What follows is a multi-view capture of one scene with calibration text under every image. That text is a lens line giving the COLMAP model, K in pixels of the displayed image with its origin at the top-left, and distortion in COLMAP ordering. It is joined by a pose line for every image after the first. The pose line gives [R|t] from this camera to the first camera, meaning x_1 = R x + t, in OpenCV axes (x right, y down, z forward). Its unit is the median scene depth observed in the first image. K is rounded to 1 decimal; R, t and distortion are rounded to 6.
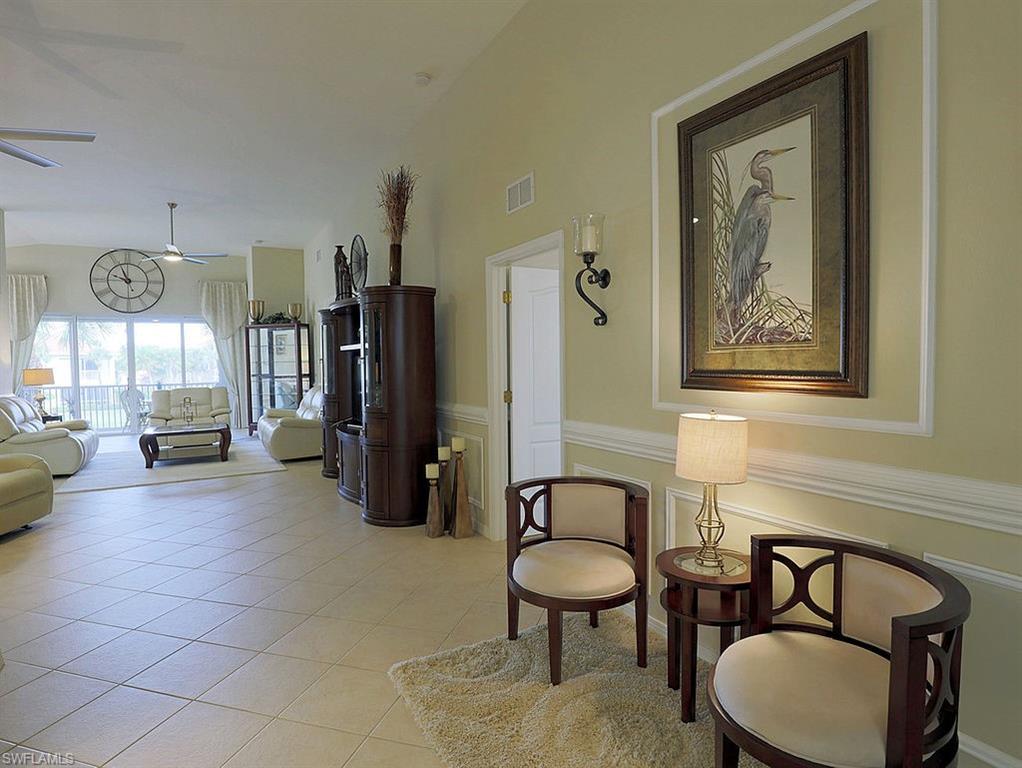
lens RADIAL K [[561.2, 0, 529.6], [0, 561.2, 383.5], [0, 0, 1]] dist [-0.040830, 0.008541]
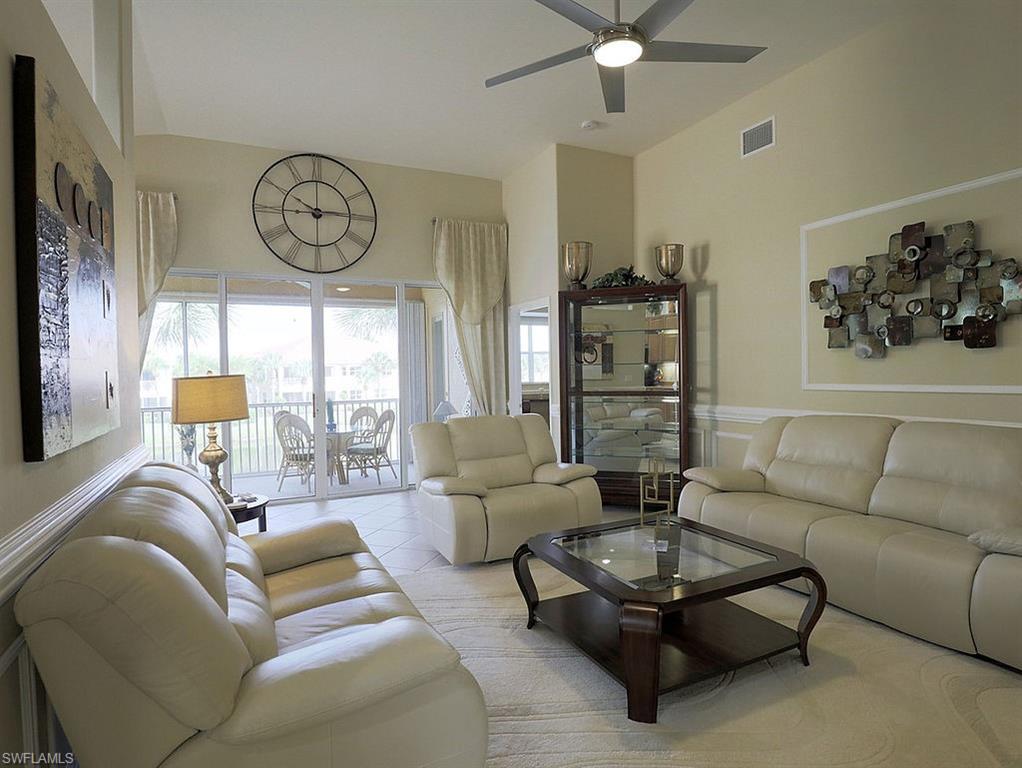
lens RADIAL K [[561.2, 0, 517.4], [0, 561.2, 379.1], [0, 0, 1]] dist [-0.040830, 0.008541]
pose [[0.998720, -0.006038, -0.050226, -0.511274], [0.004873, 0.999717, -0.023275, -0.013410], [0.050352, 0.023000, 0.998467, 0.477602]]
